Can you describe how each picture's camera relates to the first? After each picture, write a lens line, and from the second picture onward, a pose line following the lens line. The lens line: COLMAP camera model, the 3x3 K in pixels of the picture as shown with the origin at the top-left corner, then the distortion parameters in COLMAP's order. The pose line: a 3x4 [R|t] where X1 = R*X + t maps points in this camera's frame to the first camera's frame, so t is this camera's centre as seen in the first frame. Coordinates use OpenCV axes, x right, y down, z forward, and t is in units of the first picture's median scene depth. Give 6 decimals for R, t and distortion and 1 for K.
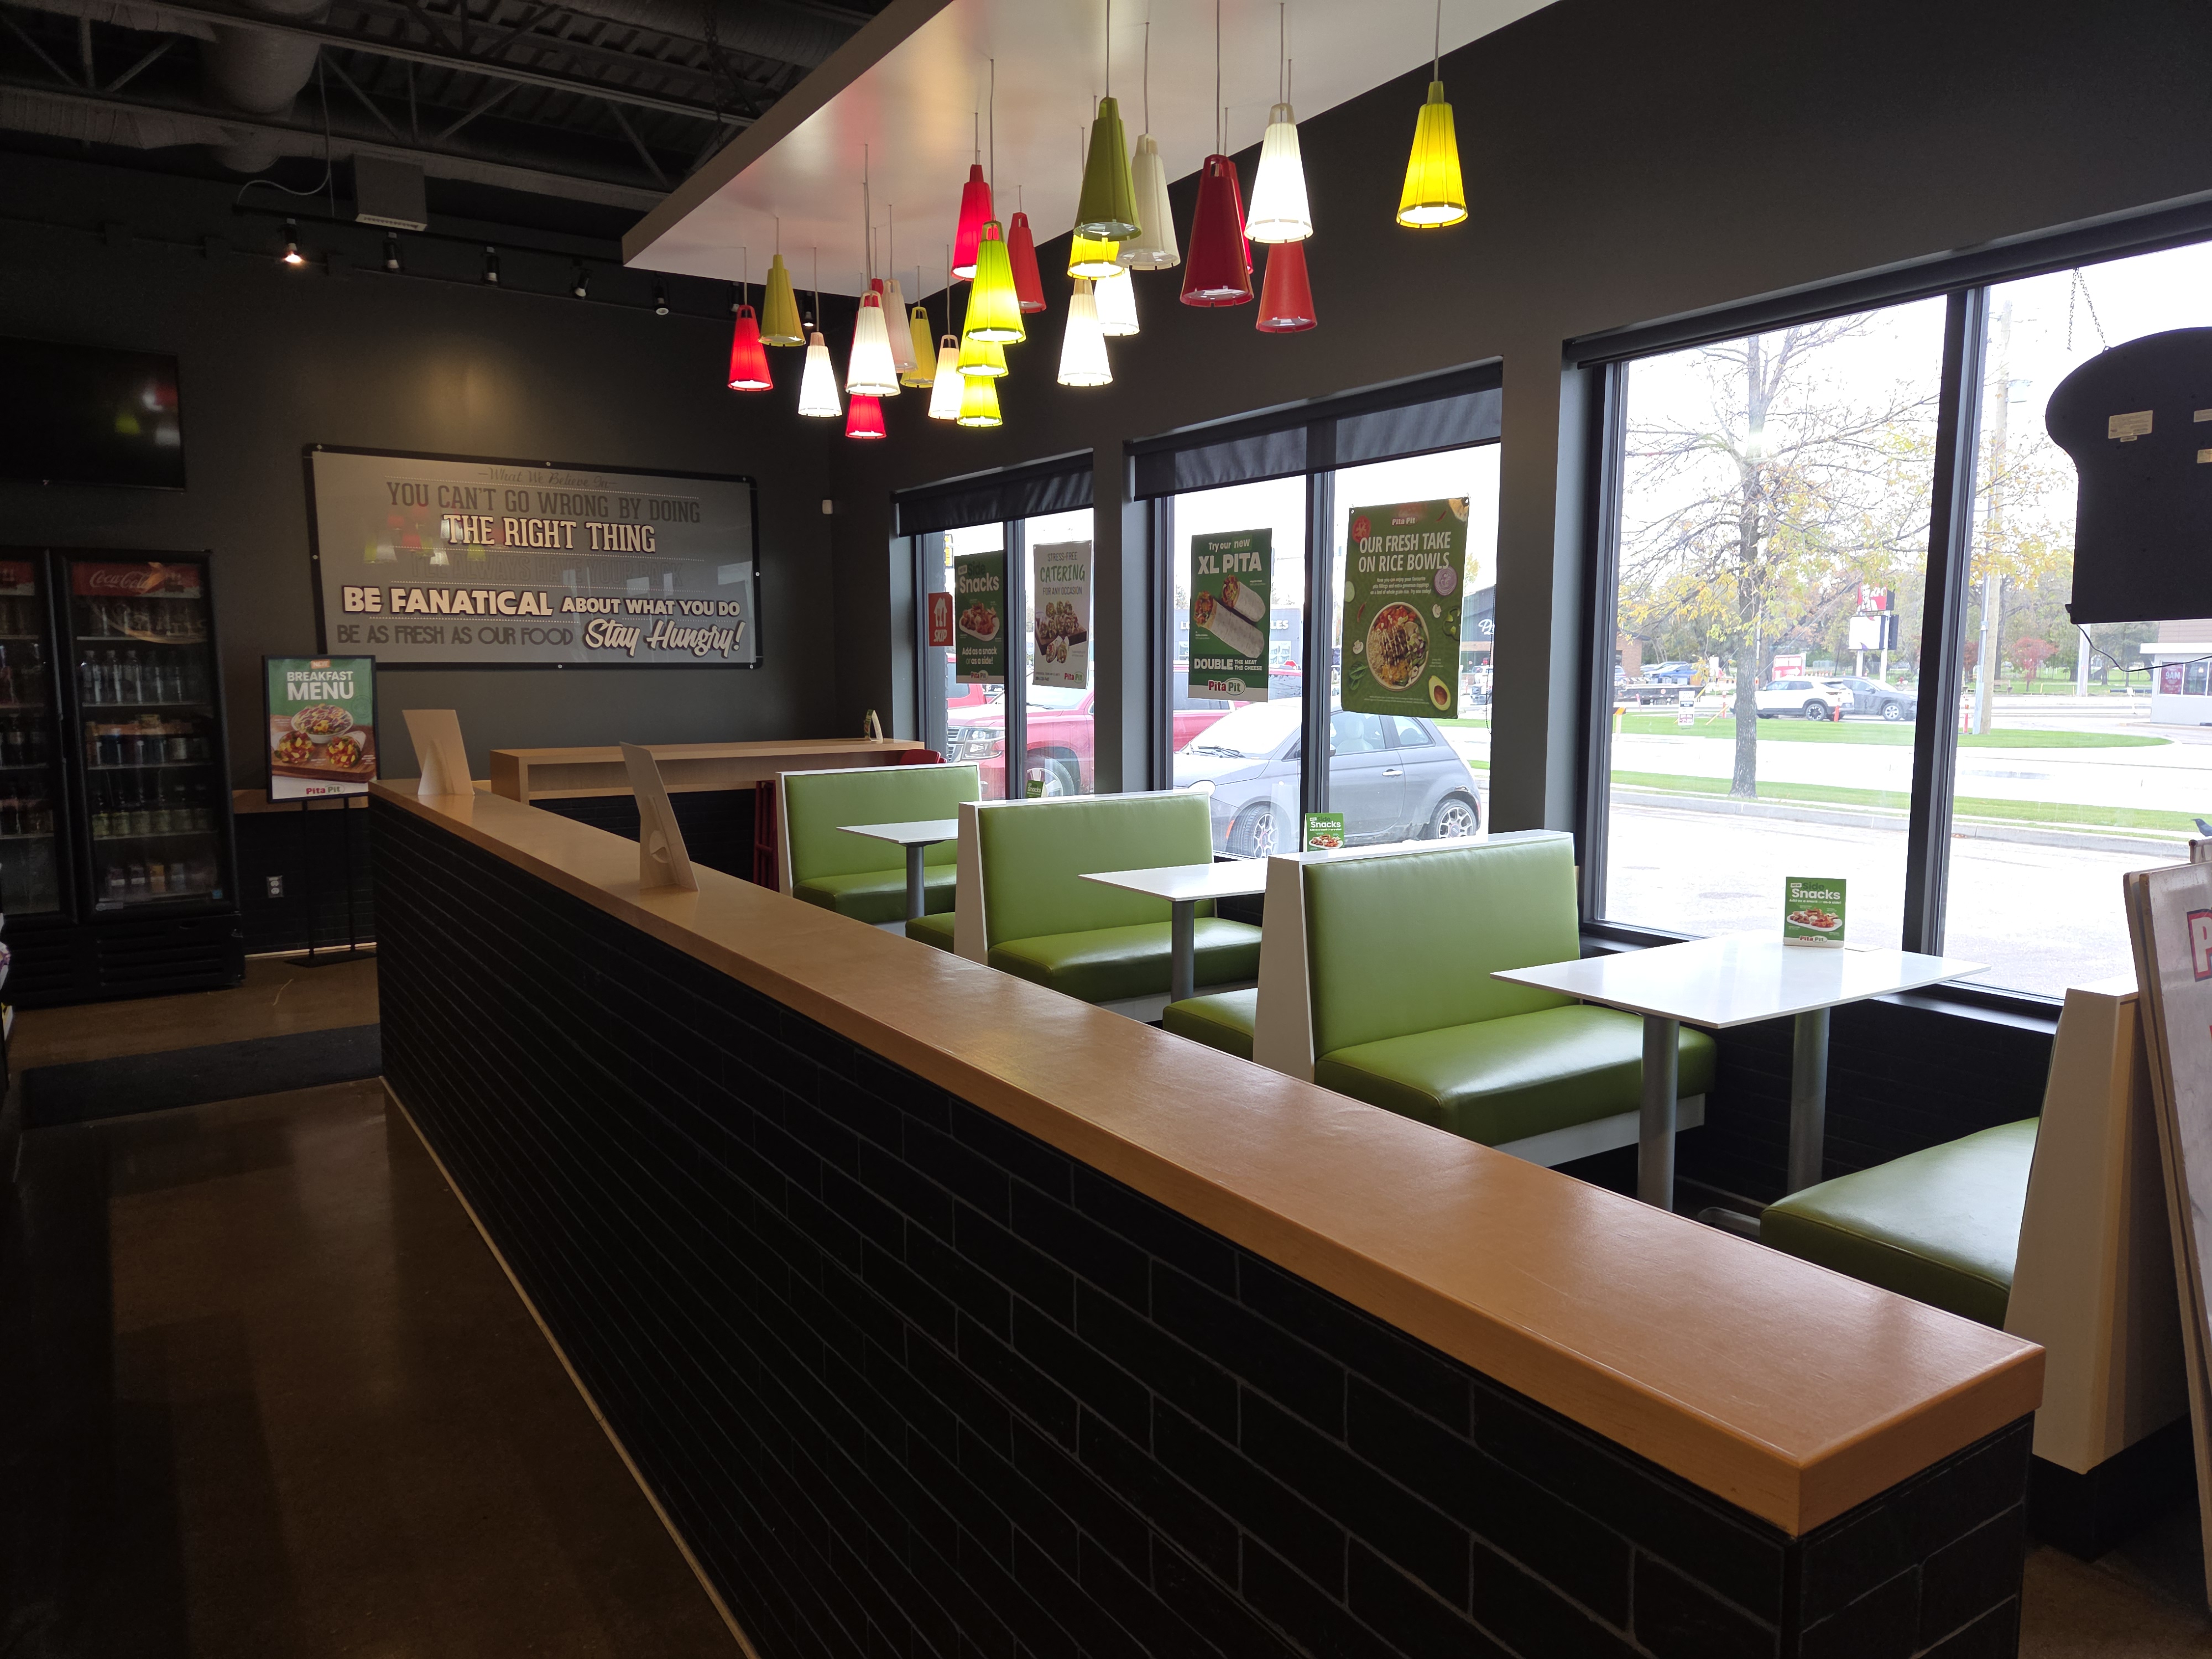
lens RADIAL K [[1486.4, 0, 1106.0], [0, 1486.4, 829.5], [0, 0, 1]] dist [0.003587, 0.001222]
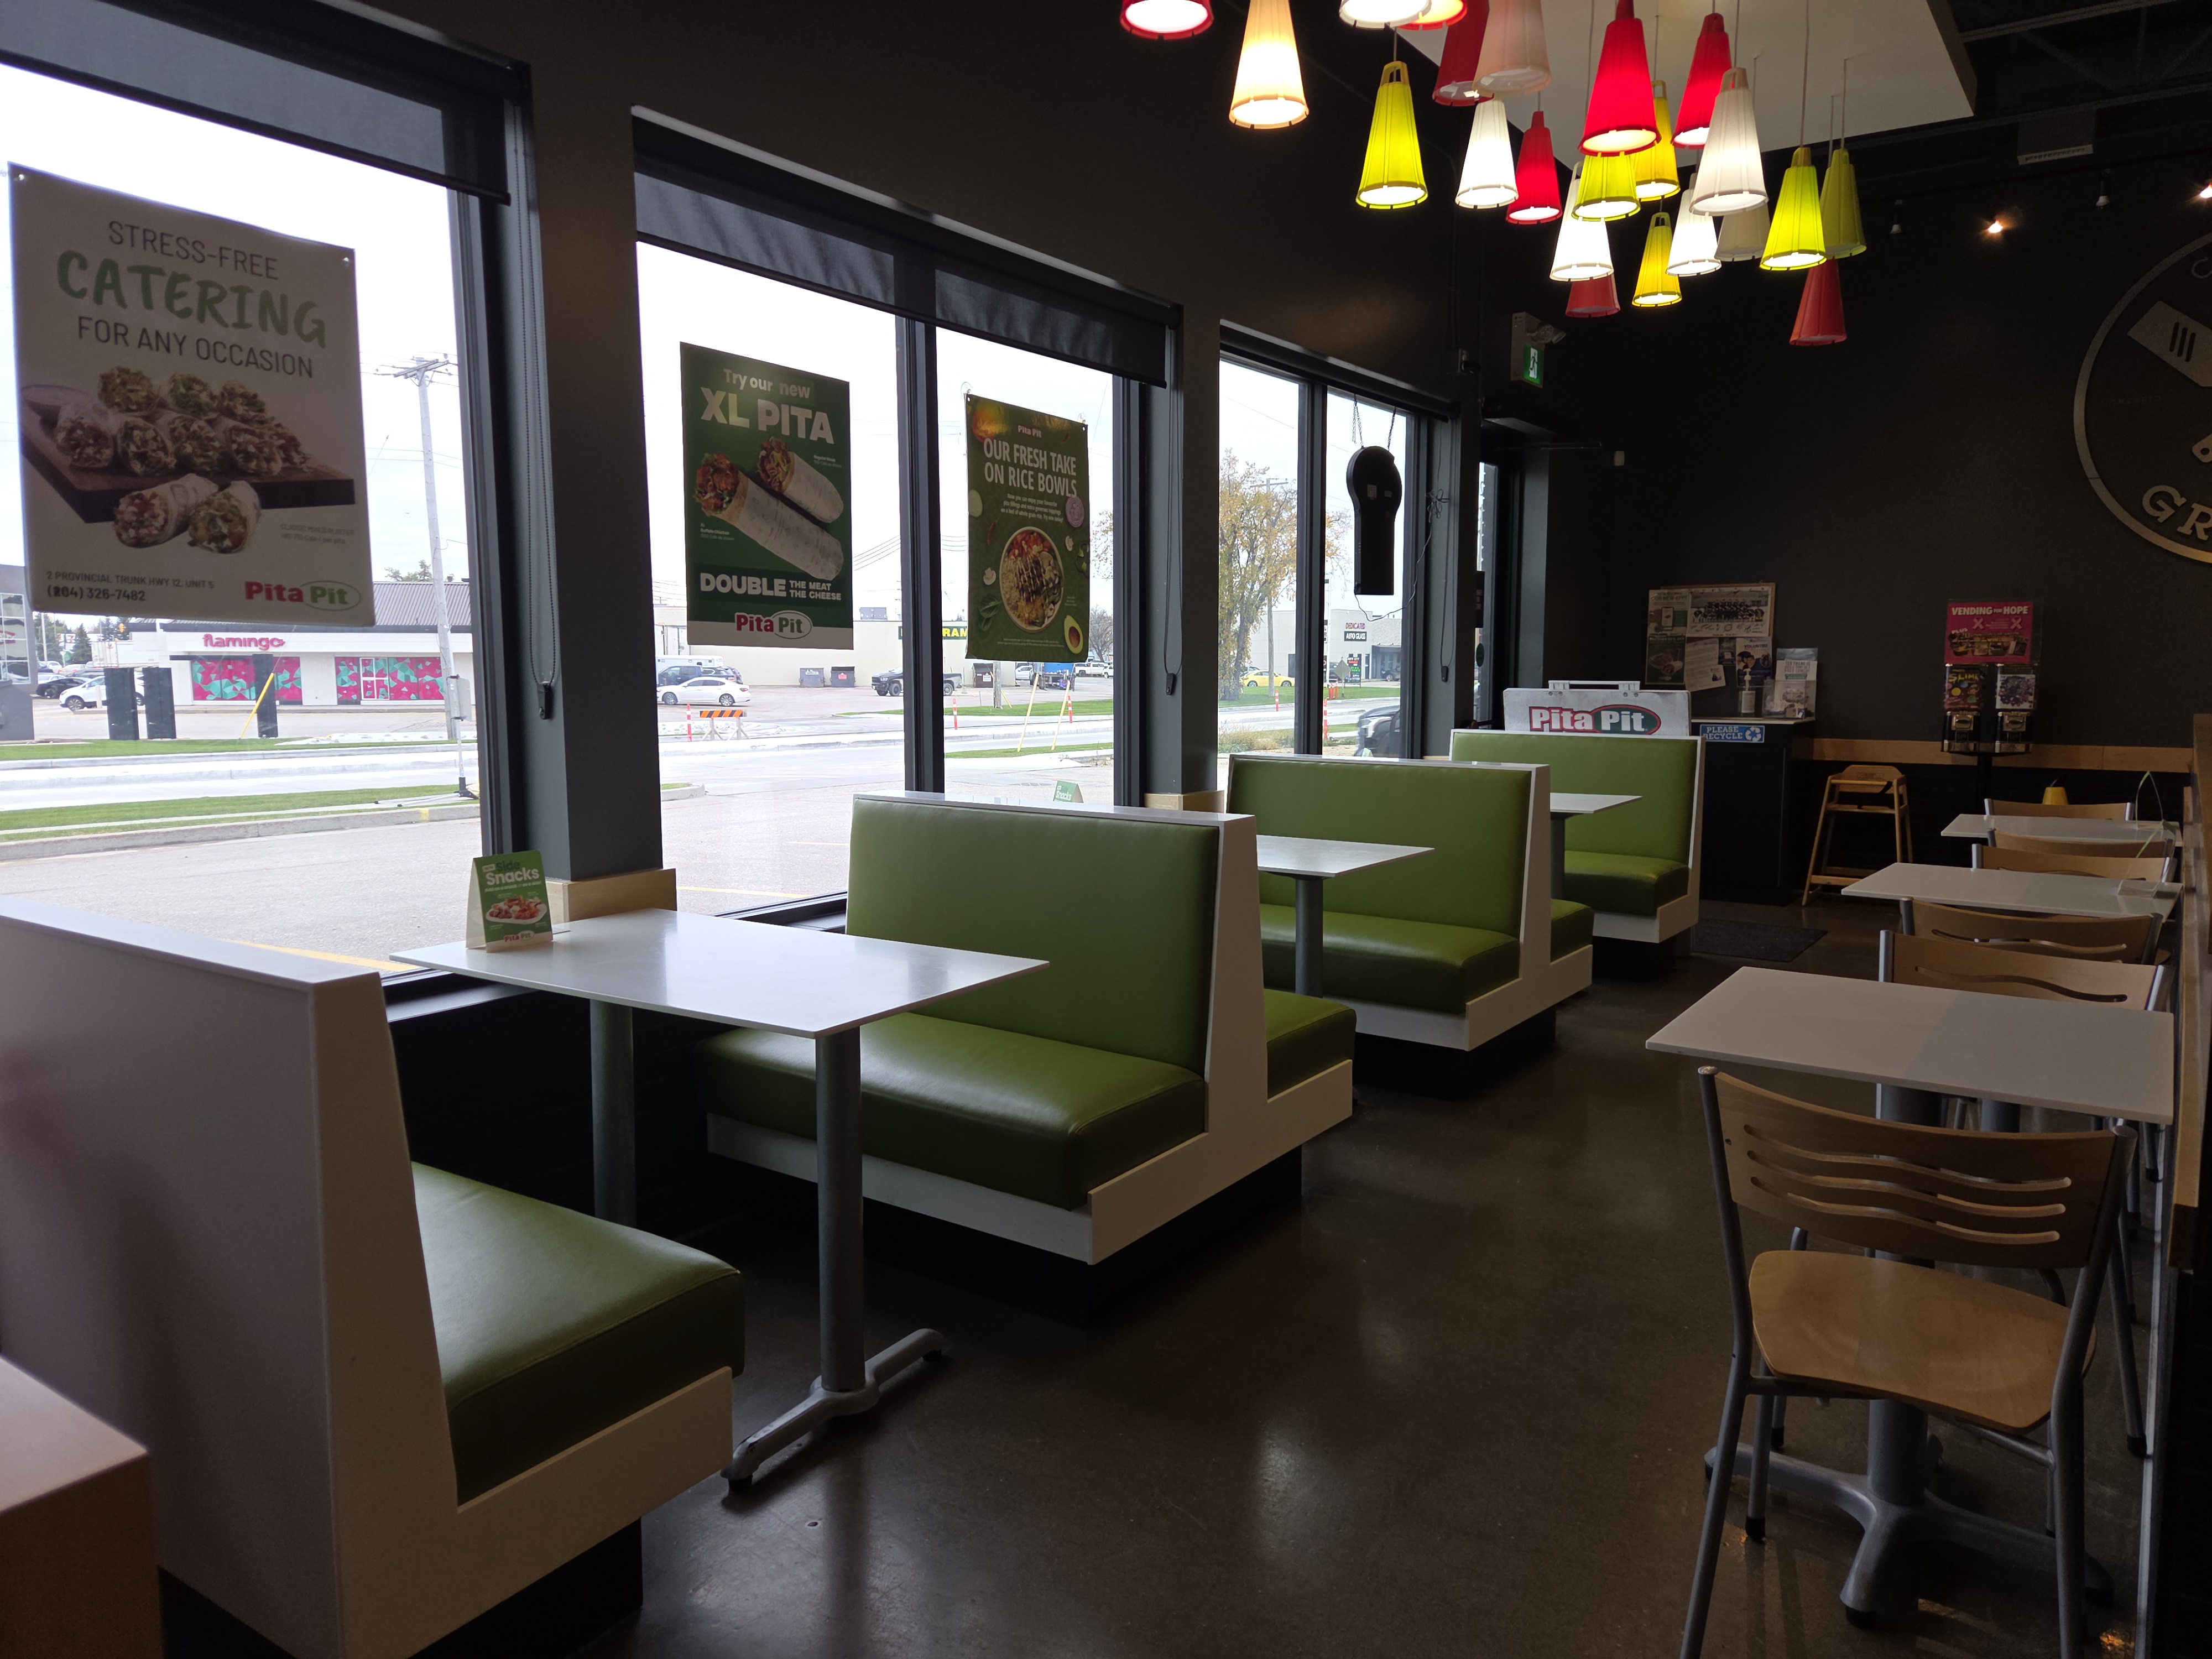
lens RADIAL K [[1486.4, 0, 1106.0], [0, 1486.4, 829.5], [0, 0, 1]] dist [0.003587, 0.001222]
pose [[-0.375066, -0.098278, 0.921774, -0.545493], [0.107937, 0.982971, 0.148721, -0.092833], [-0.920693, 0.155274, -0.358071, 1.142444]]
